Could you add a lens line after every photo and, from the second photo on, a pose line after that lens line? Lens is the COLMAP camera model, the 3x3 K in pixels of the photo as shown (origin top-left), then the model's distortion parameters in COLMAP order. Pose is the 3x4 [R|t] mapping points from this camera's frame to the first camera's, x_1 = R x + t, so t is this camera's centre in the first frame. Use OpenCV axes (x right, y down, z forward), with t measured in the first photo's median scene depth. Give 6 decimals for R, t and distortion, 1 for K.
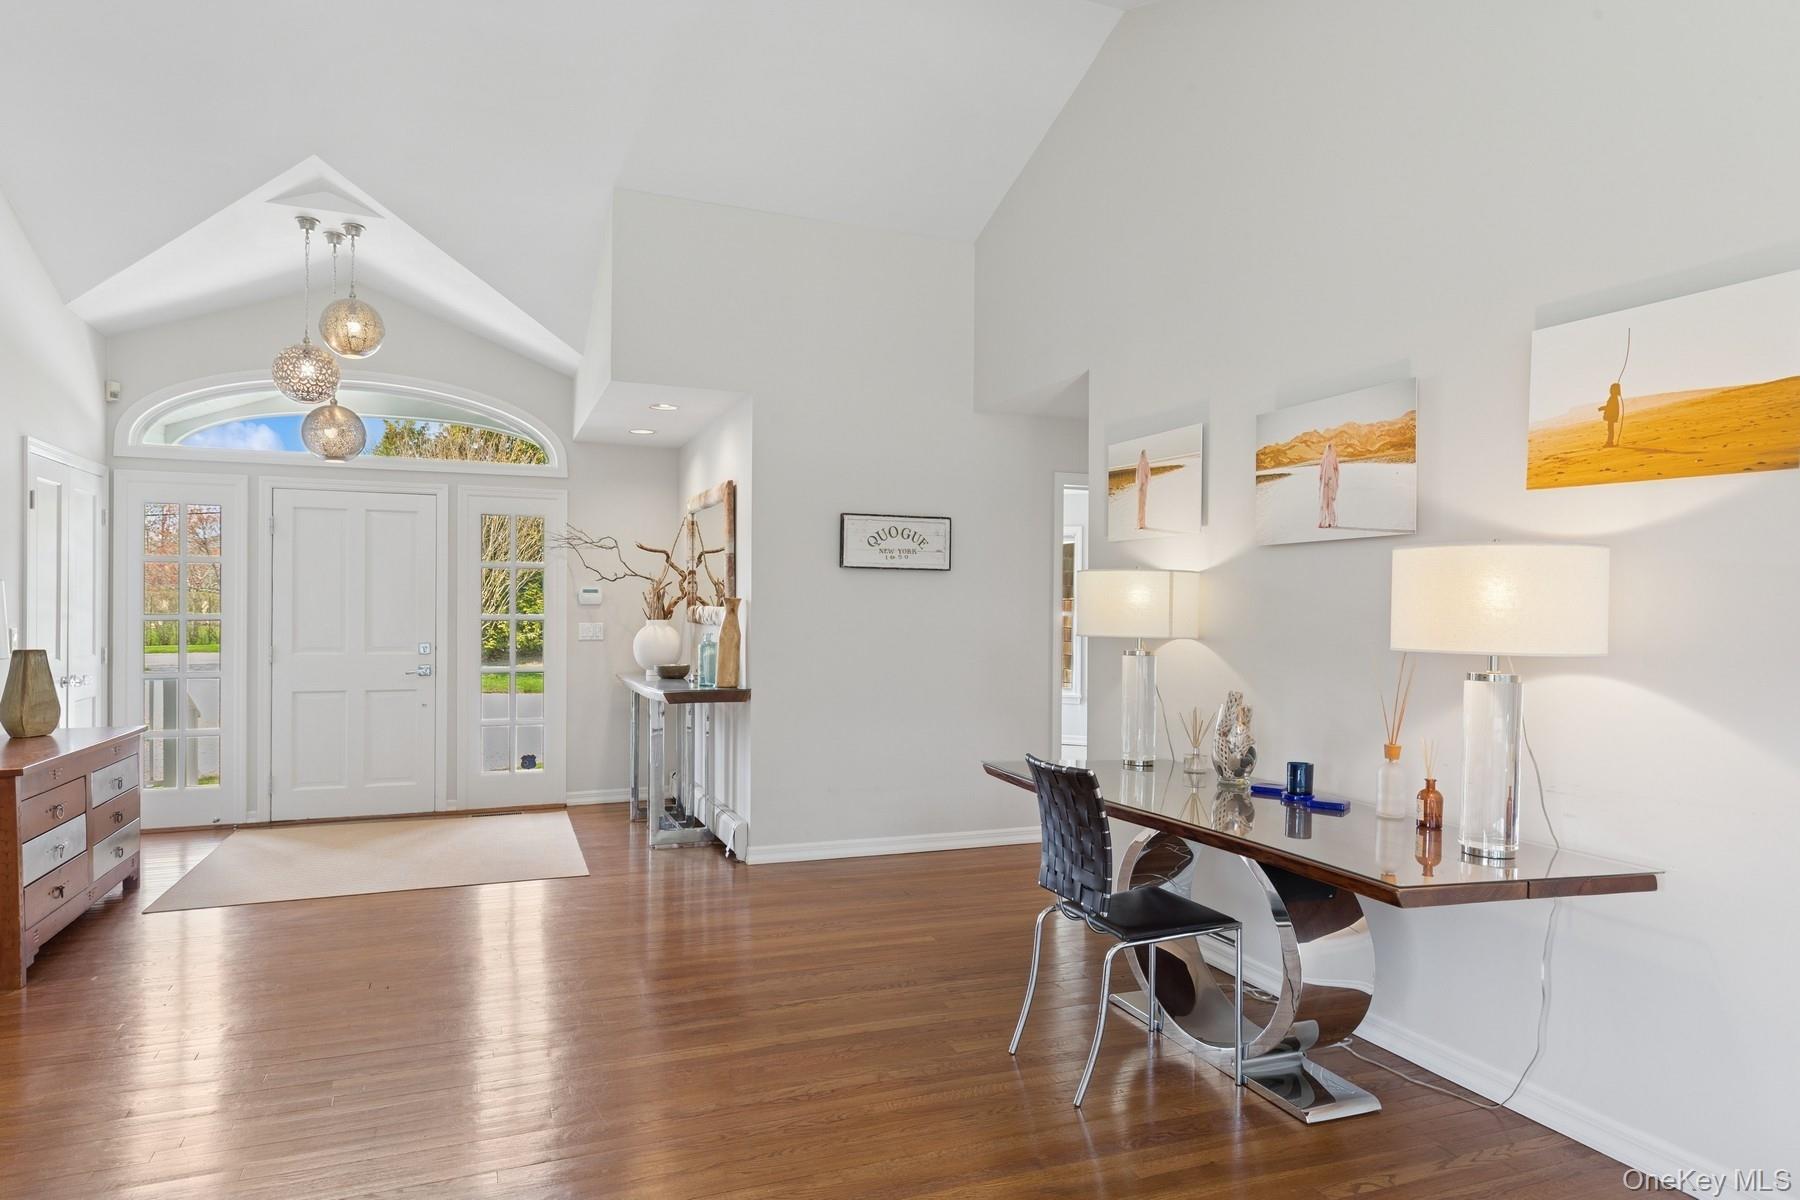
lens RADIAL K [[1046.3, 0, 882.5], [0, 1046.3, 614.8], [0, 0, 1]] dist [-0.004396, -0.000513]
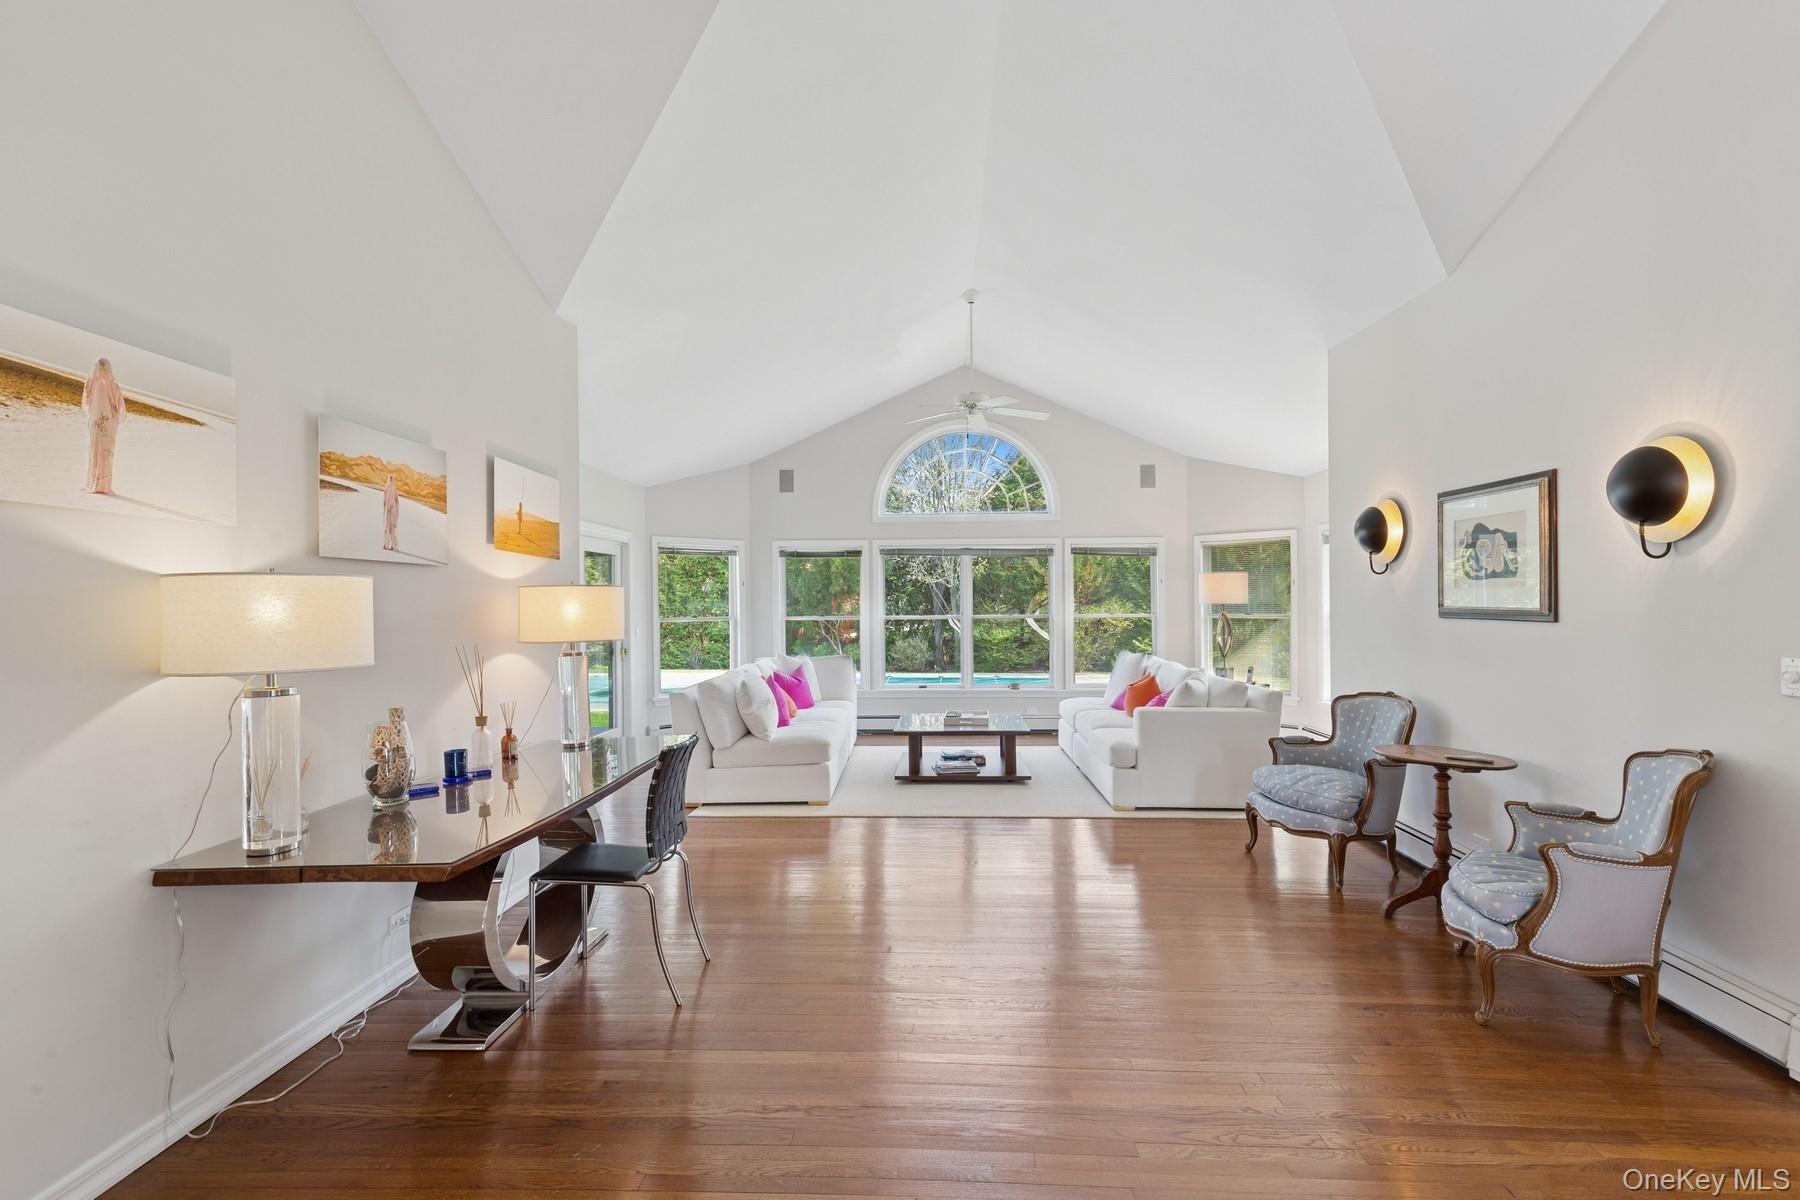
lens RADIAL K [[825.3, 0, 897.4], [0, 825.3, 601.4], [0, 0, 1]] dist [-0.013871, 0.003341]
pose [[-0.908656, -0.002448, 0.417539, -0.436476], [-0.000825, 0.999991, 0.004068, -0.032257], [-0.417545, 0.003352, -0.908650, 1.572776]]
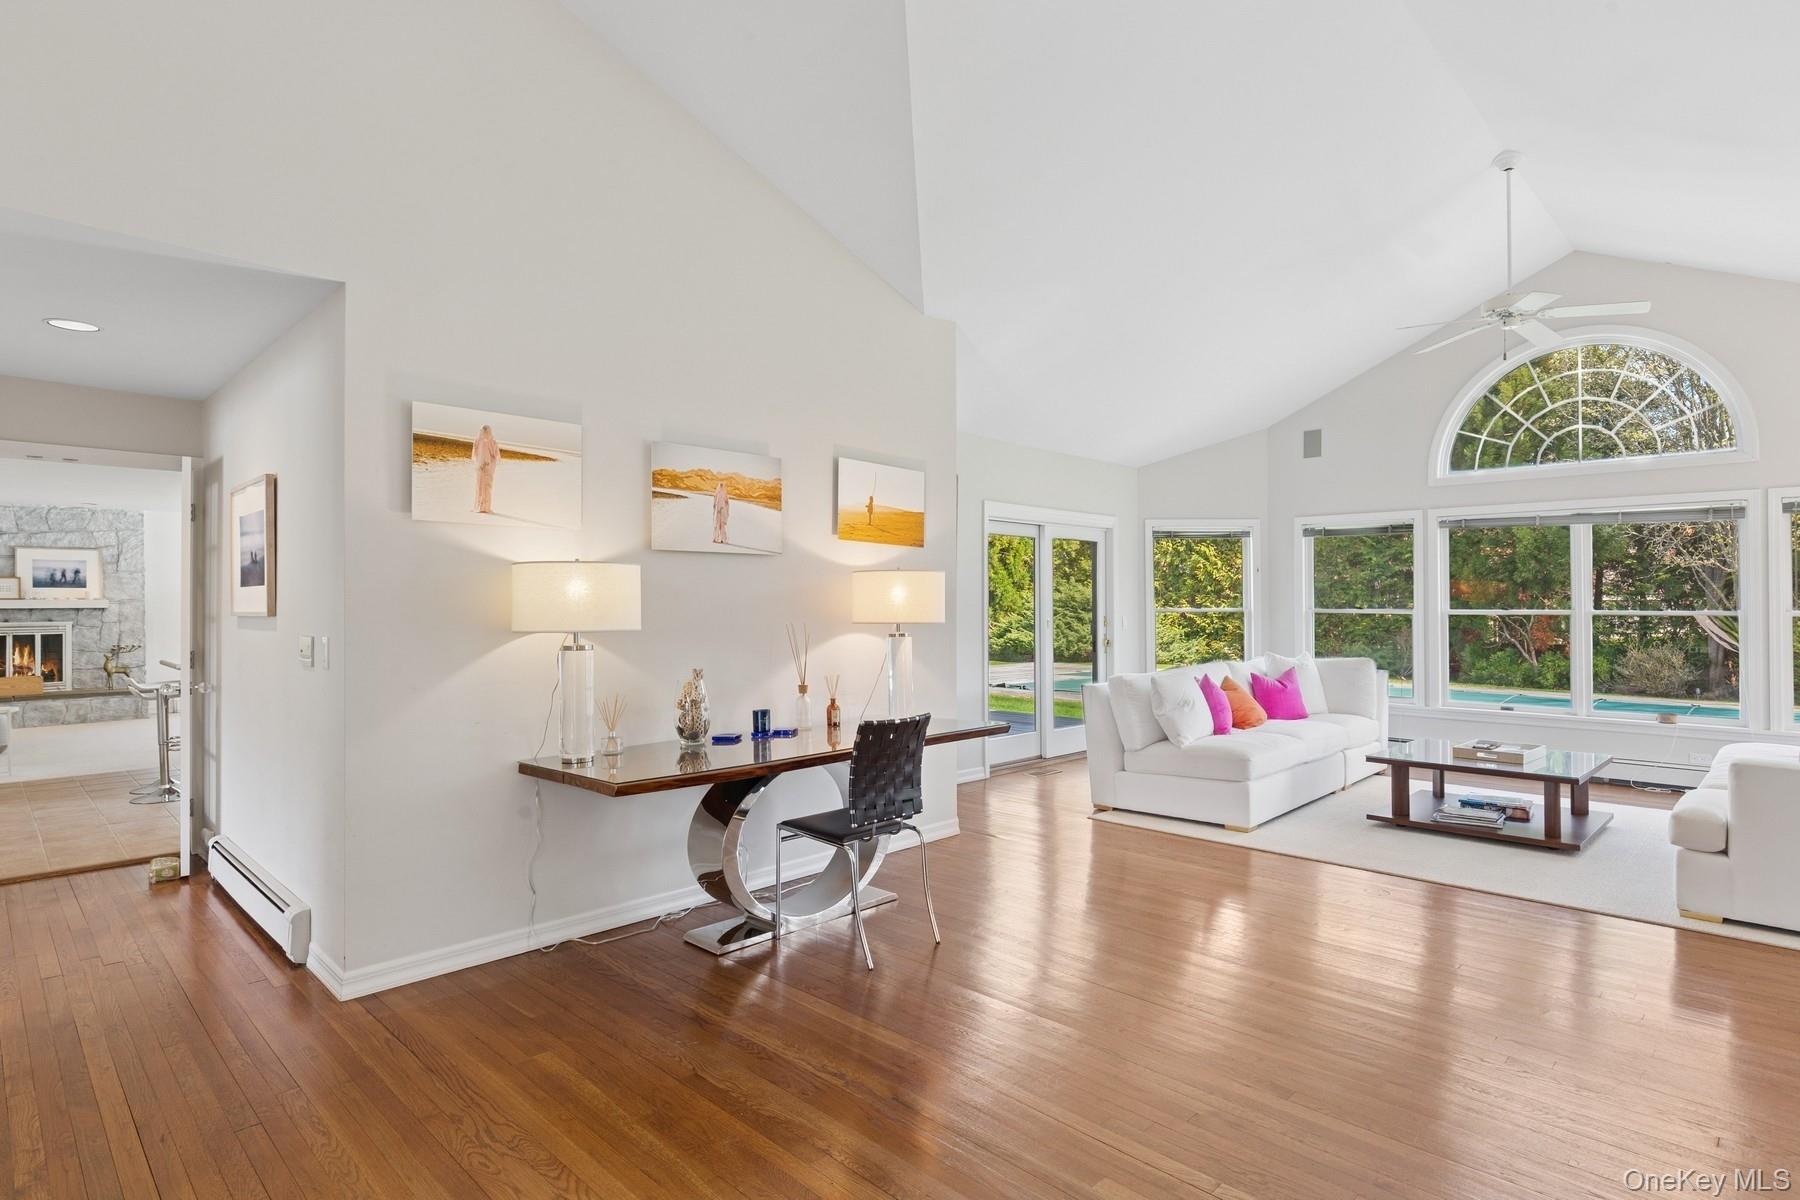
lens RADIAL K [[922.0, 0, 913.5], [0, 922.0, 595.7], [0, 0, 1]] dist [-0.013354, 0.000337]
pose [[-0.402589, -0.004518, 0.915370, -0.797933], [0.000022, 0.999988, 0.004945, -0.019540], [-0.915381, 0.002011, -0.402584, 1.257154]]
